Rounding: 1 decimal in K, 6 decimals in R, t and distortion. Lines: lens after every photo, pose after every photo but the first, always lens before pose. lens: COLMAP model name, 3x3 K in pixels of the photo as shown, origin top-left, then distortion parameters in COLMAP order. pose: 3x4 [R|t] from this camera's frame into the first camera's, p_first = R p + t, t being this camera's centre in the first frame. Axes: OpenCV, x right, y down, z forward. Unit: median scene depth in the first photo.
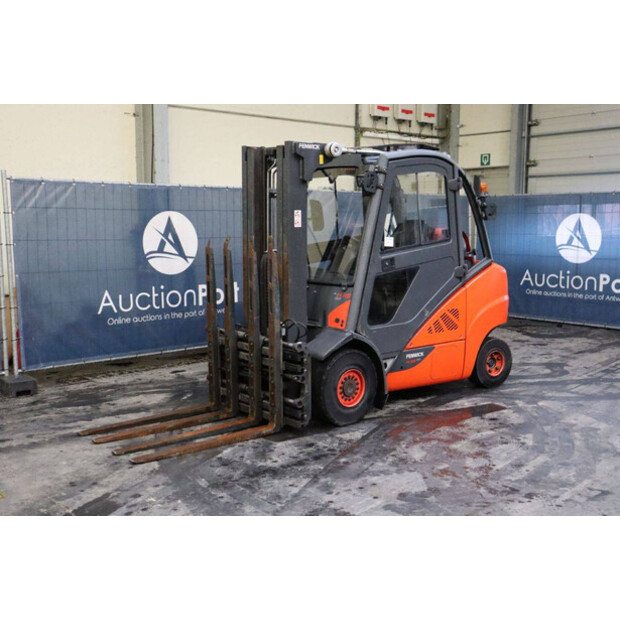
lens RADIAL K [[751.5, 0, 310.0], [0, 751.5, 310.0], [0, 0, 1]] dist [0.002715, 0.046150]
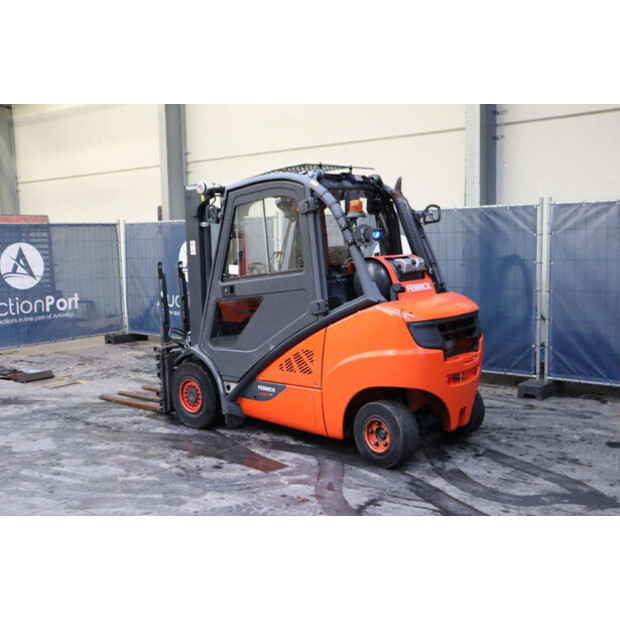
lens RADIAL K [[714.0, 0, 310.0], [0, 714.0, 310.0], [0, 0, 1]] dist [-0.007832, 0.054697]
pose [[0.166829, 0.093067, -0.981584, 1.103819], [-0.095065, 0.992415, 0.077937, -0.123752], [0.981392, 0.080312, 0.174411, 0.947355]]
